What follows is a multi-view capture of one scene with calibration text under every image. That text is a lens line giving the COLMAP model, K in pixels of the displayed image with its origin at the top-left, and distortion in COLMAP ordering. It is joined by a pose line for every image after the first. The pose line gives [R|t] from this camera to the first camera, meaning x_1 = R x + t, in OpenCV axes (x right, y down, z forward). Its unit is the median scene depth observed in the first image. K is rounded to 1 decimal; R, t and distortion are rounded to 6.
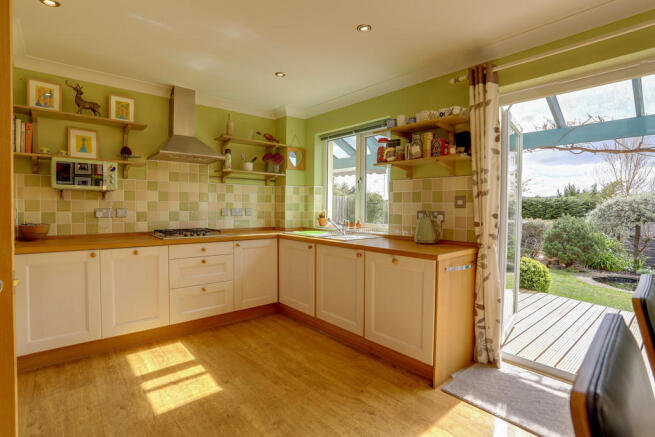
lens RADIAL K [[325.1, 0, 324.7], [0, 325.1, 215.2], [0, 0, 1]] dist [-0.013296, 0.002115]
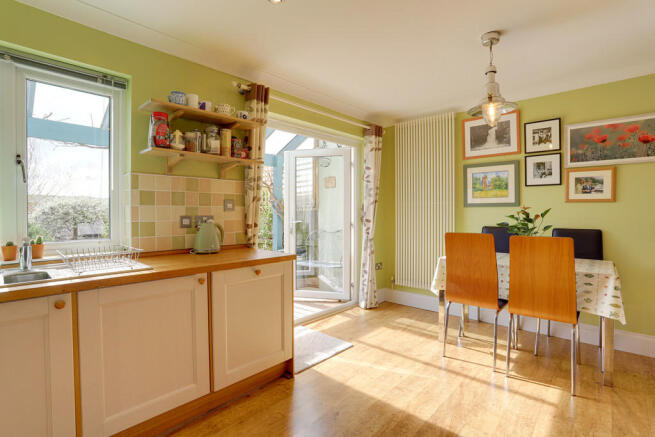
lens RADIAL K [[325.1, 0, 330.0], [0, 325.1, 214.8], [0, 0, 1]] dist [-0.013296, 0.002115]
pose [[-0.111913, -0.021562, 0.993484, -0.624866], [0.033082, 0.999130, 0.025411, -0.027763], [-0.993167, 0.035711, -0.111102, 0.820318]]
